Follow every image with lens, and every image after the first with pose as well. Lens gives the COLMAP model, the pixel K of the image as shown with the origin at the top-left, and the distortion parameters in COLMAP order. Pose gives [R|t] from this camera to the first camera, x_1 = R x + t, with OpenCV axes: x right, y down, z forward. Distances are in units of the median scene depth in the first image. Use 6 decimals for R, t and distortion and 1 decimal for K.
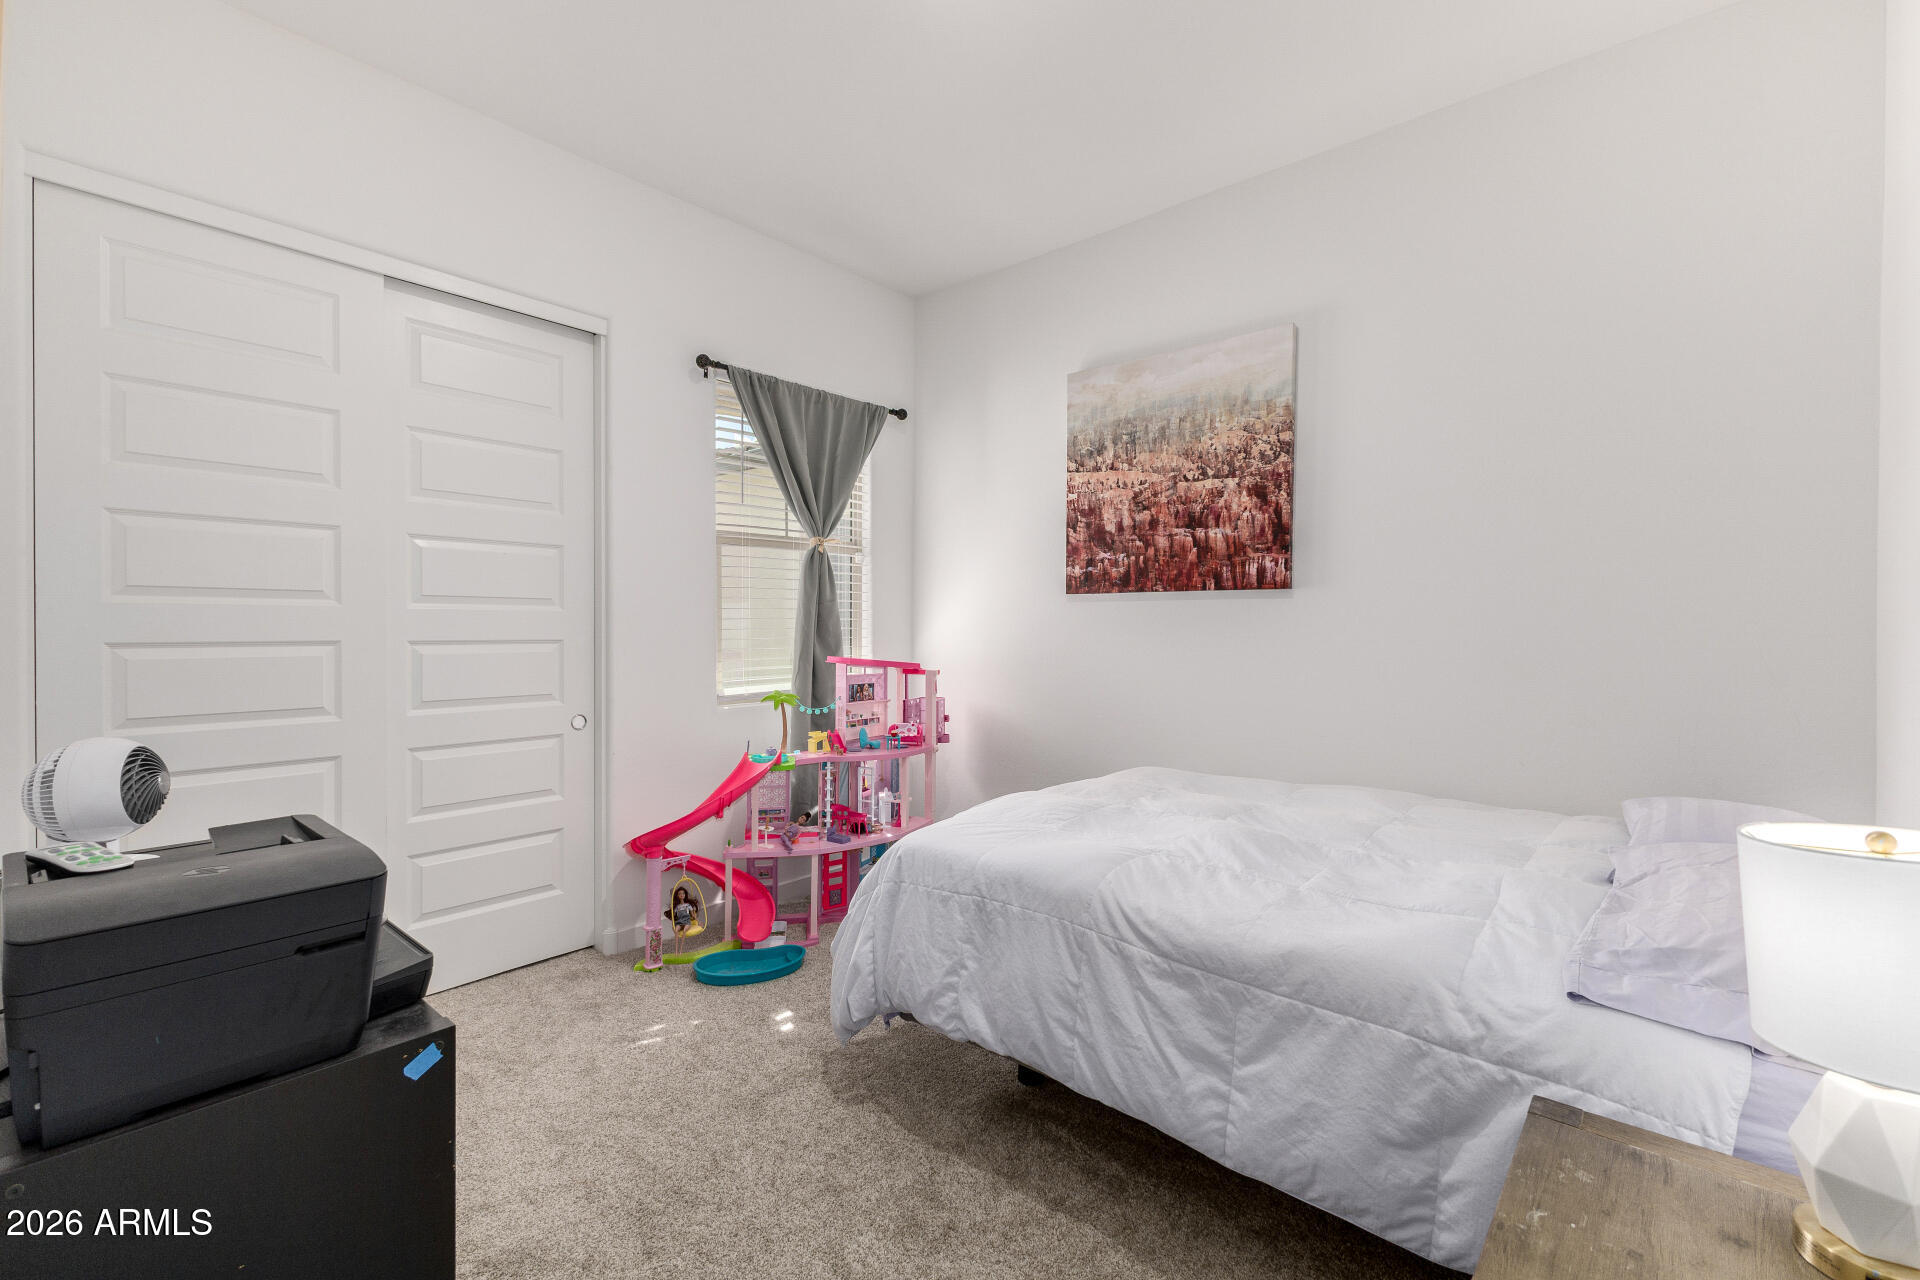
lens RADIAL K [[824.7, 0, 960.4], [0, 824.7, 630.2], [0, 0, 1]] dist [0.010078, 0.000427]
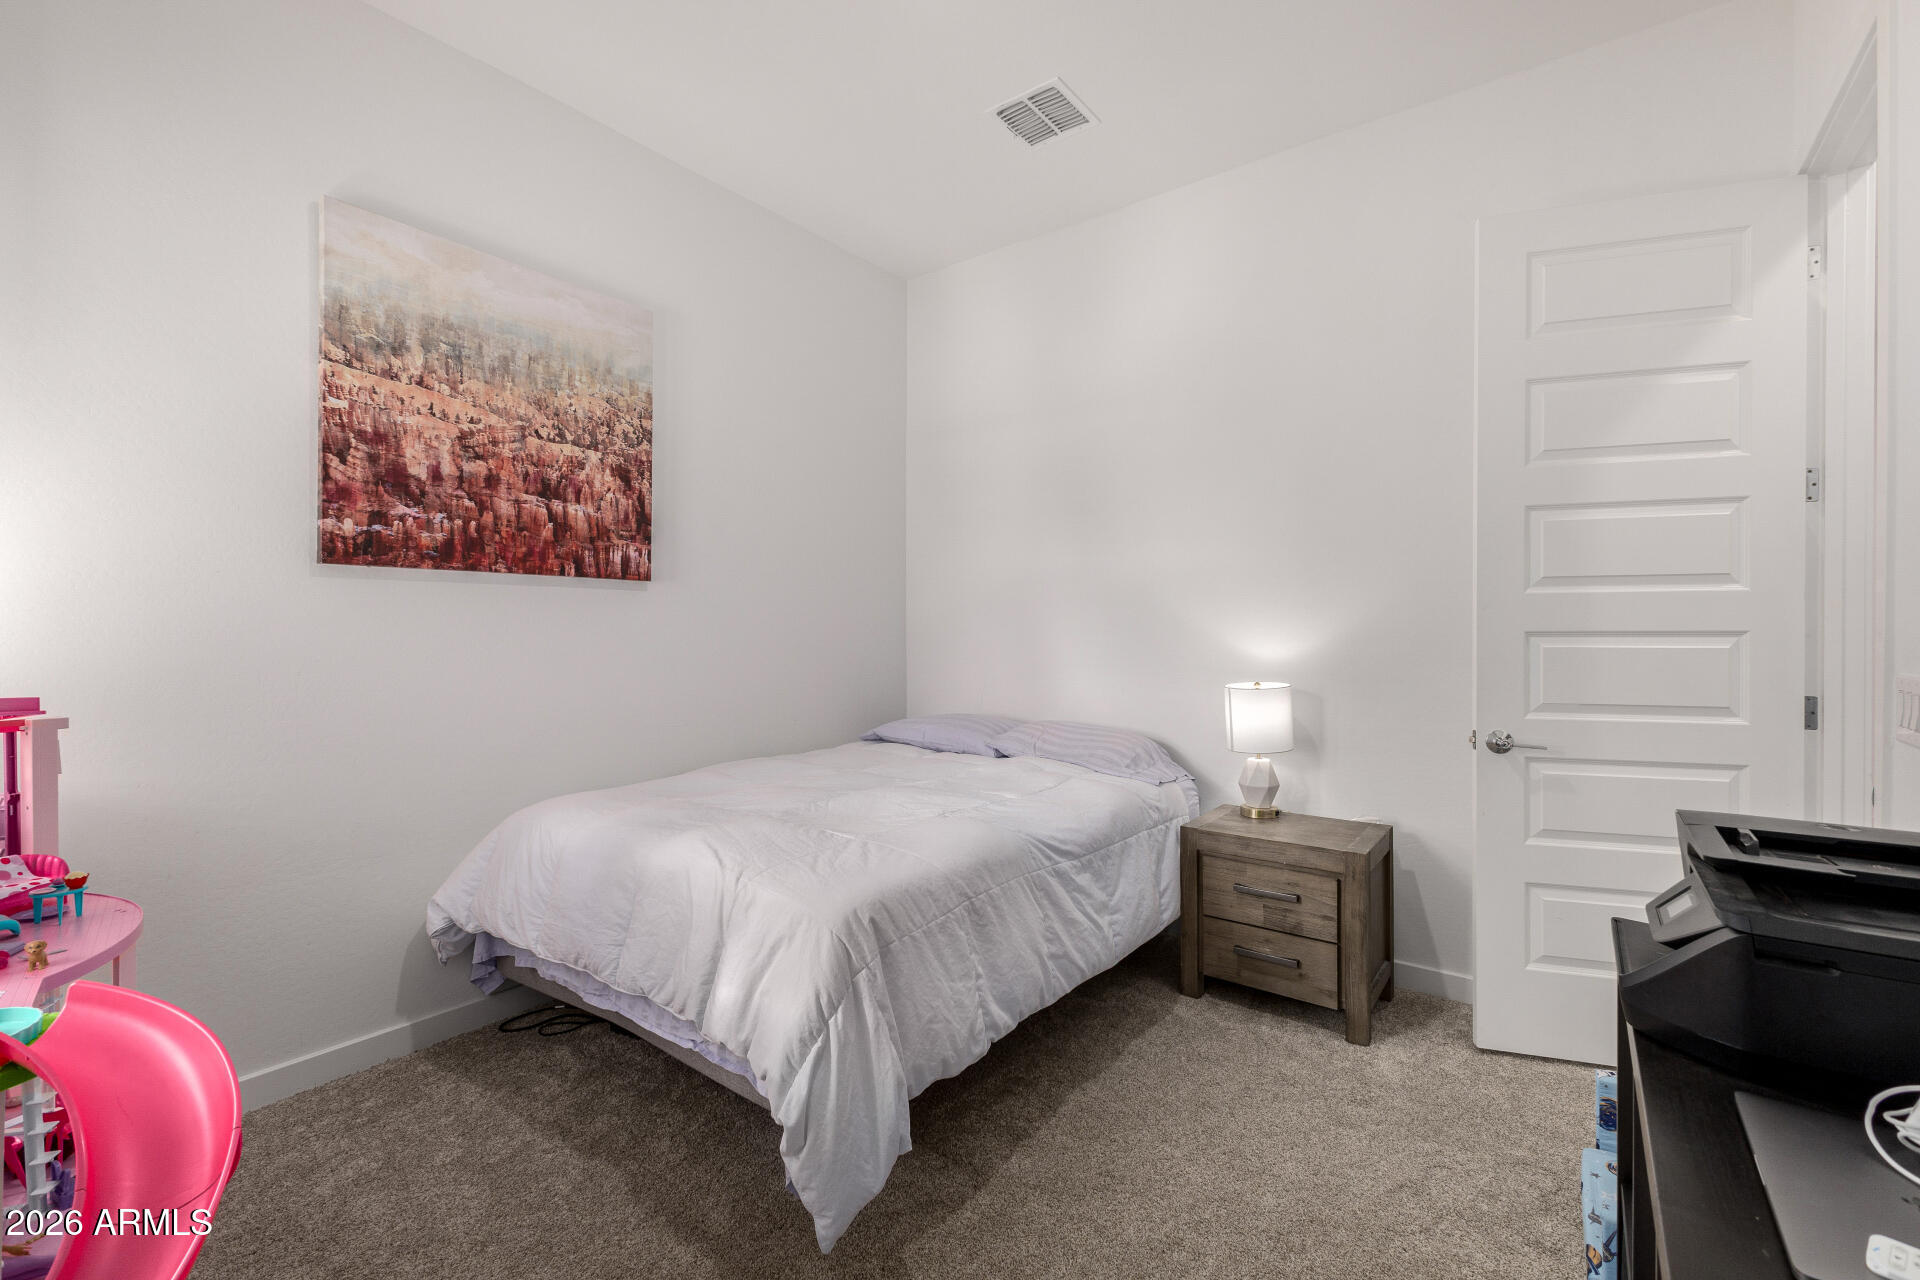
lens RADIAL K [[824.7, 0, 960.4], [0, 824.7, 630.2], [0, 0, 1]] dist [0.010078, 0.000427]
pose [[-0.070416, -0.005345, 0.997503, -0.556596], [0.004256, 0.999975, 0.005659, 0.003558], [-0.997509, 0.004644, -0.070392, 0.645922]]
